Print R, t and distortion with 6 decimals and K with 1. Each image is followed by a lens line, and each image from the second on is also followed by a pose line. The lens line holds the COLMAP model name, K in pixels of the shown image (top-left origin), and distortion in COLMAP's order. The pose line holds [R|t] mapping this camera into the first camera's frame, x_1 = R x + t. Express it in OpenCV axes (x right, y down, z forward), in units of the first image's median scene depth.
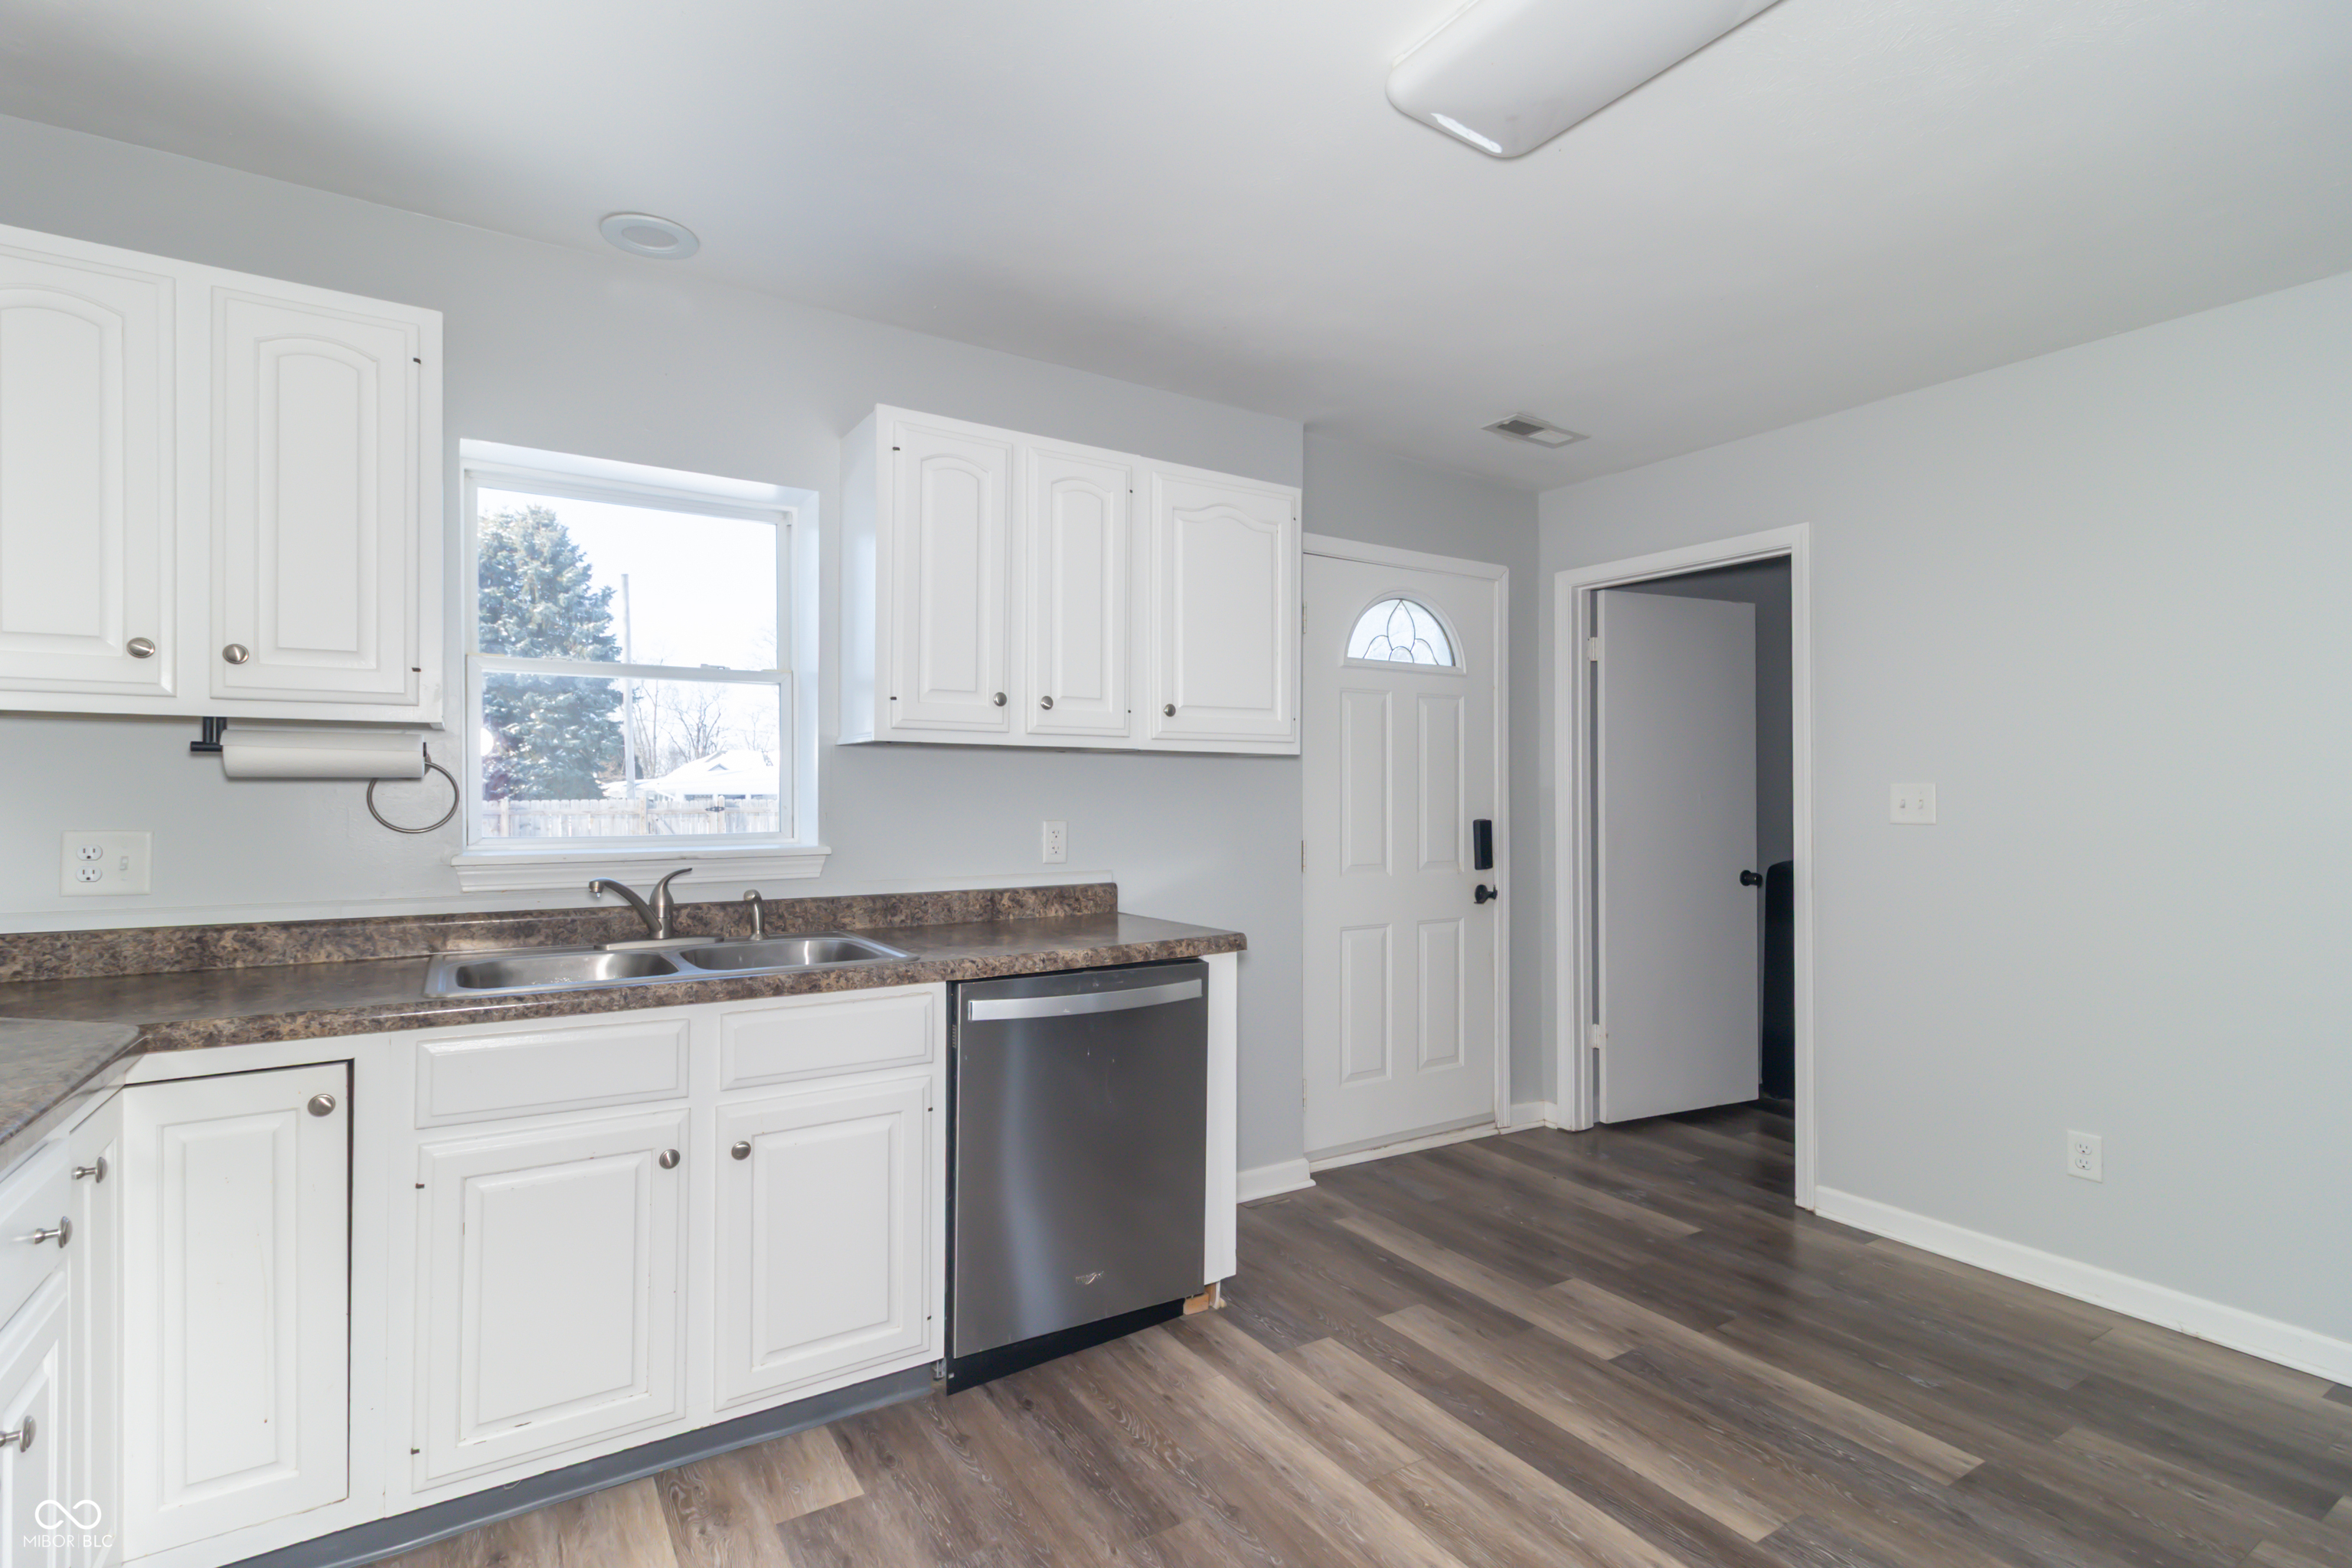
lens RADIAL K [[1107.8, 0, 1176.0], [0, 1107.8, 784.0], [0, 0, 1]] dist [-0.001306, -0.000230]
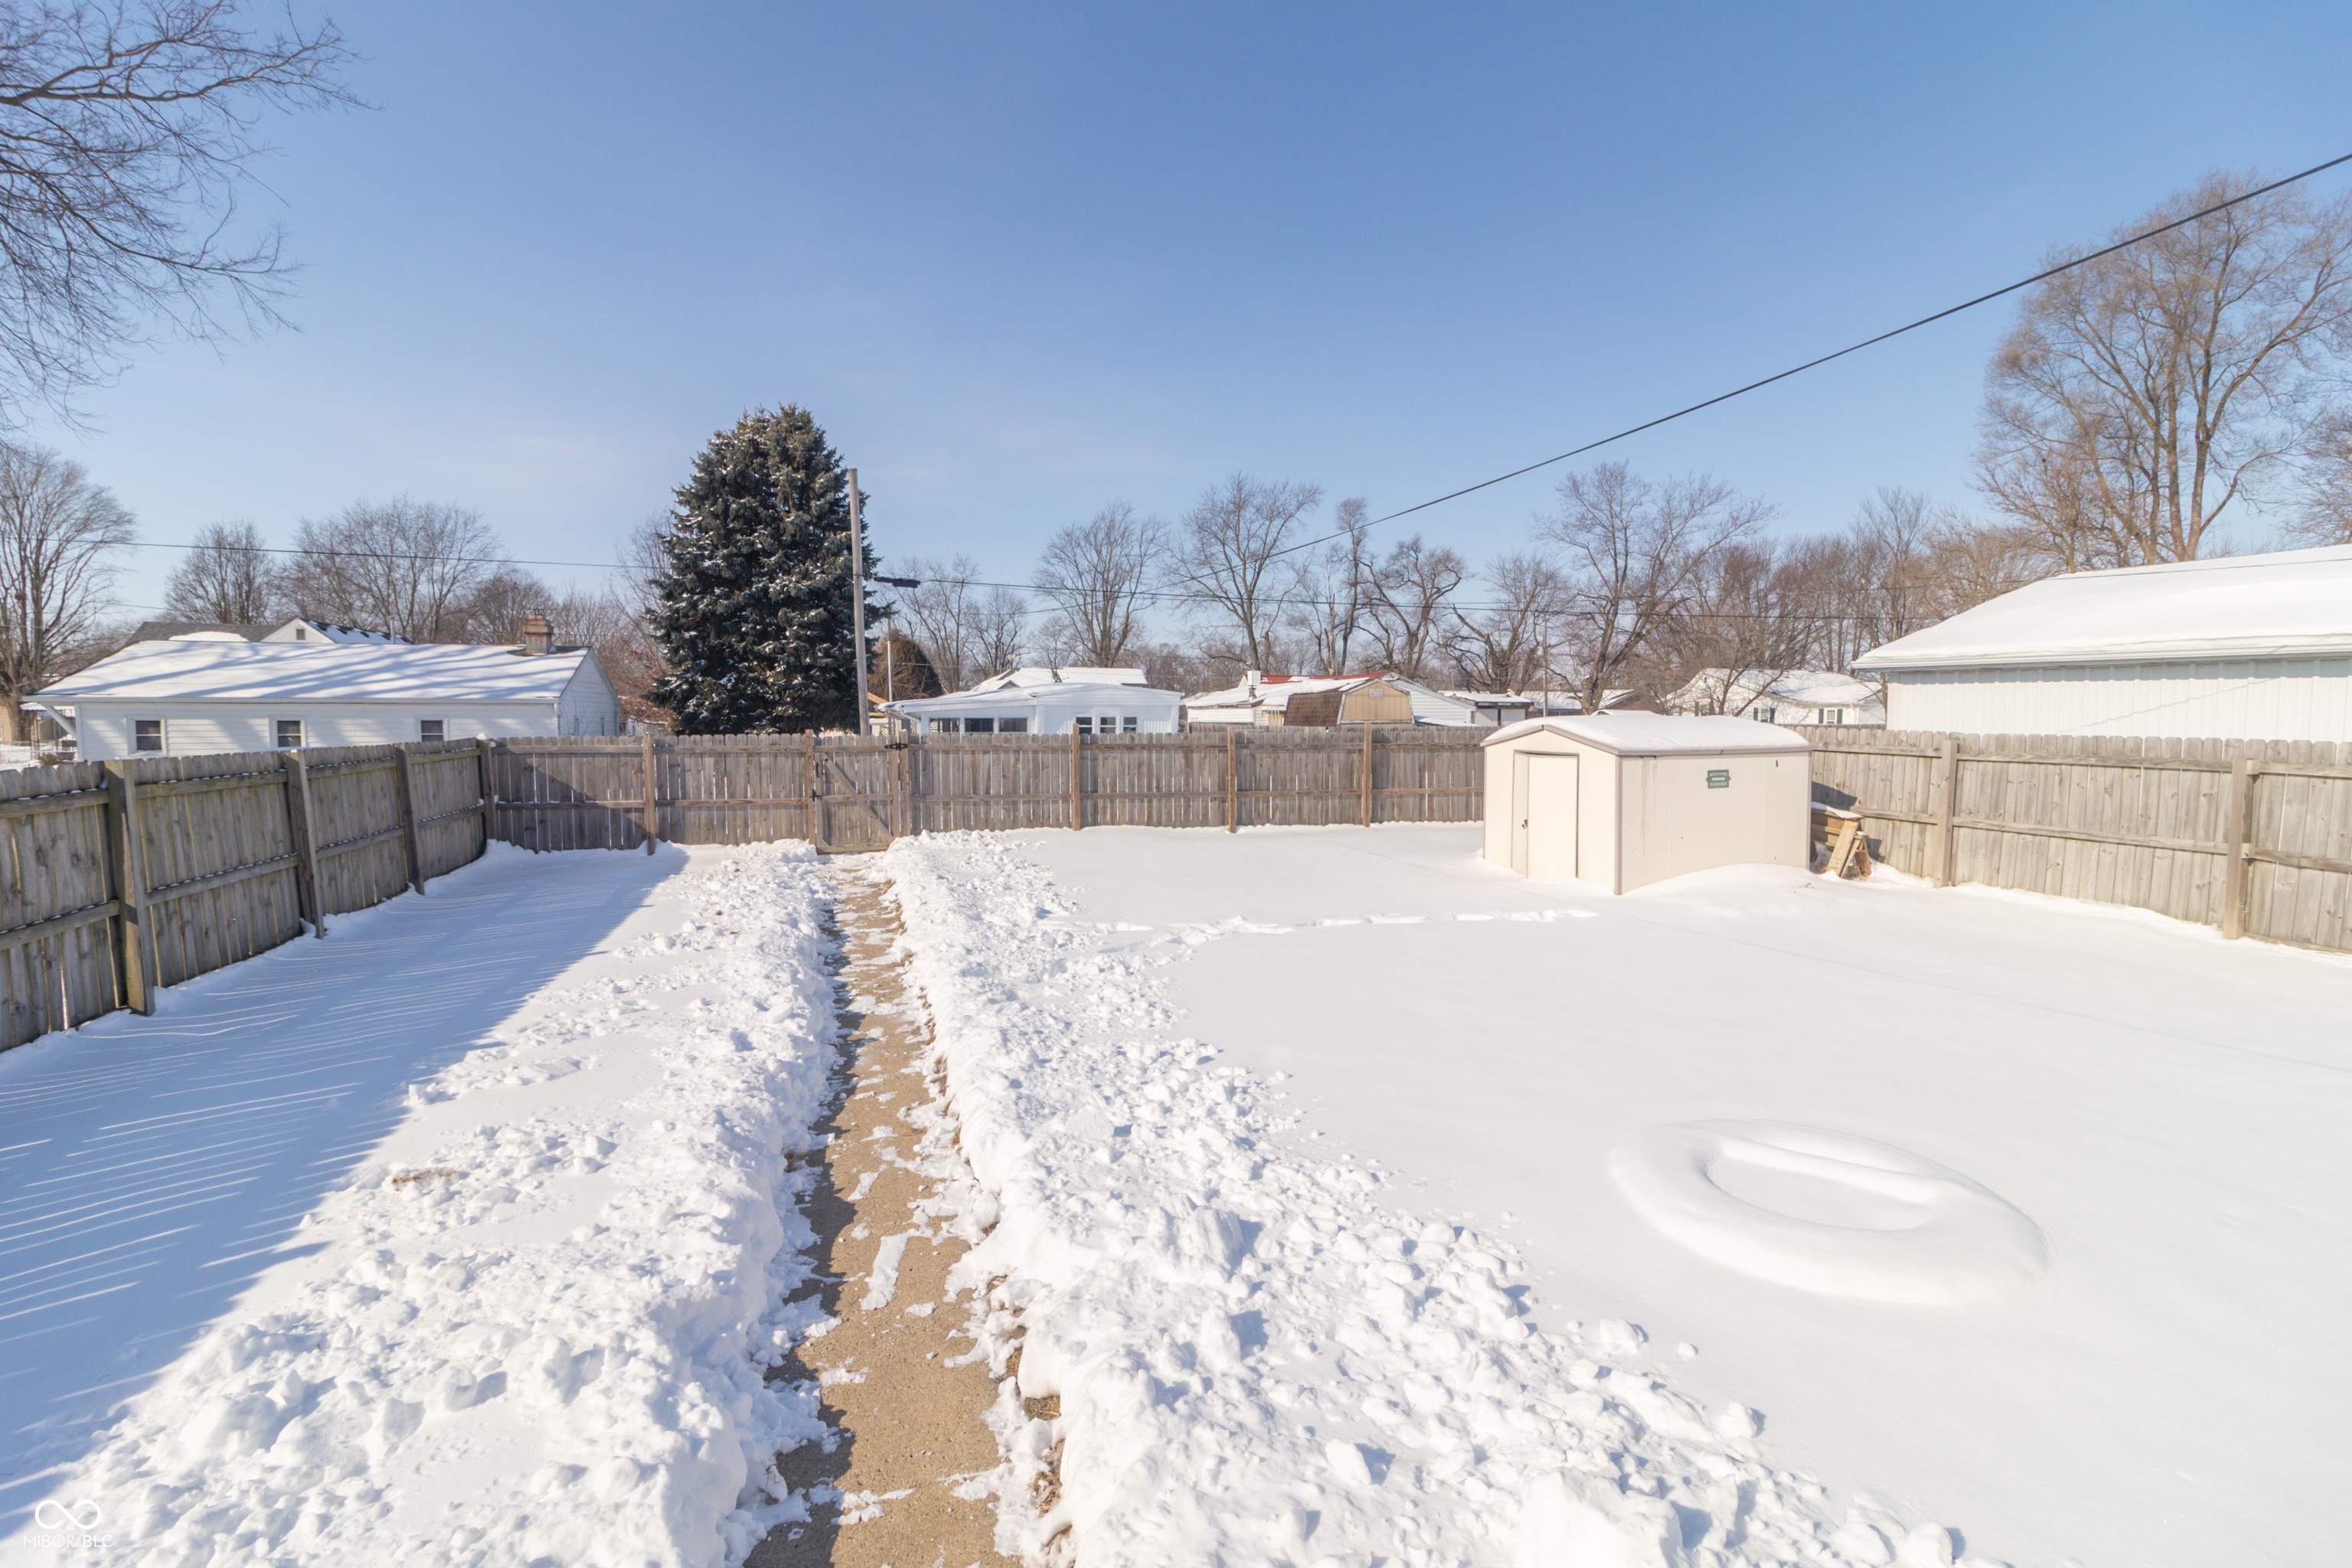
lens RADIAL K [[1107.8, 0, 1176.0], [0, 1107.8, 784.0], [0, 0, 1]] dist [-0.001306, -0.000230]
pose [[0.966085, 0.019841, -0.257460, -0.022038], [-0.000076, 0.997065, 0.076554, -0.007948], [0.258223, -0.073938, 0.963252, 0.230286]]
